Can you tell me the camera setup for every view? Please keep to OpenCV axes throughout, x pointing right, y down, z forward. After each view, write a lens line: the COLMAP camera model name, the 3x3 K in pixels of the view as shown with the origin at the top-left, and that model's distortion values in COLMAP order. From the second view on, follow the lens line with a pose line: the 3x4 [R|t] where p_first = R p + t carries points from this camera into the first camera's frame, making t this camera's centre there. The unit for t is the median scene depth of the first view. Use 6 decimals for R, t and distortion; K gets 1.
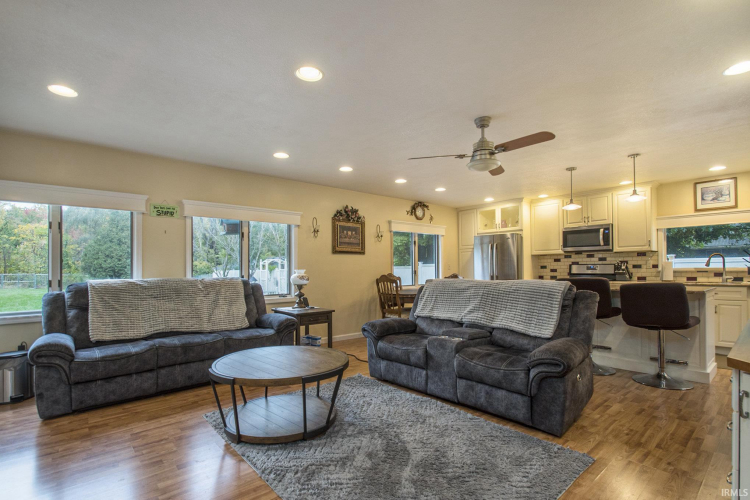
lens RADIAL K [[363.9, 0, 382.9], [0, 363.9, 251.3], [0, 0, 1]] dist [-0.017443, -0.004174]
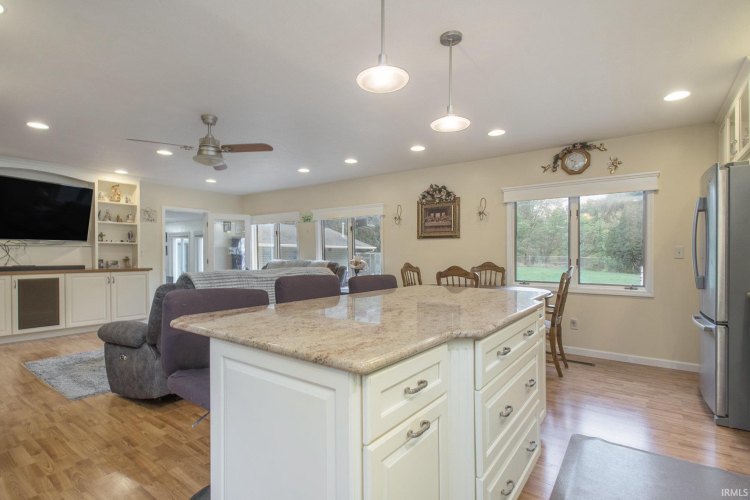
lens RADIAL K [[363.9, 0, 358.1], [0, 363.9, 260.8], [0, 0, 1]] dist [-0.017443, -0.004174]
pose [[0.217372, 0.022341, -0.975833, 0.734050], [0.049642, 0.998191, 0.033911, 0.022083], [0.974826, -0.055813, 0.215870, 0.618809]]
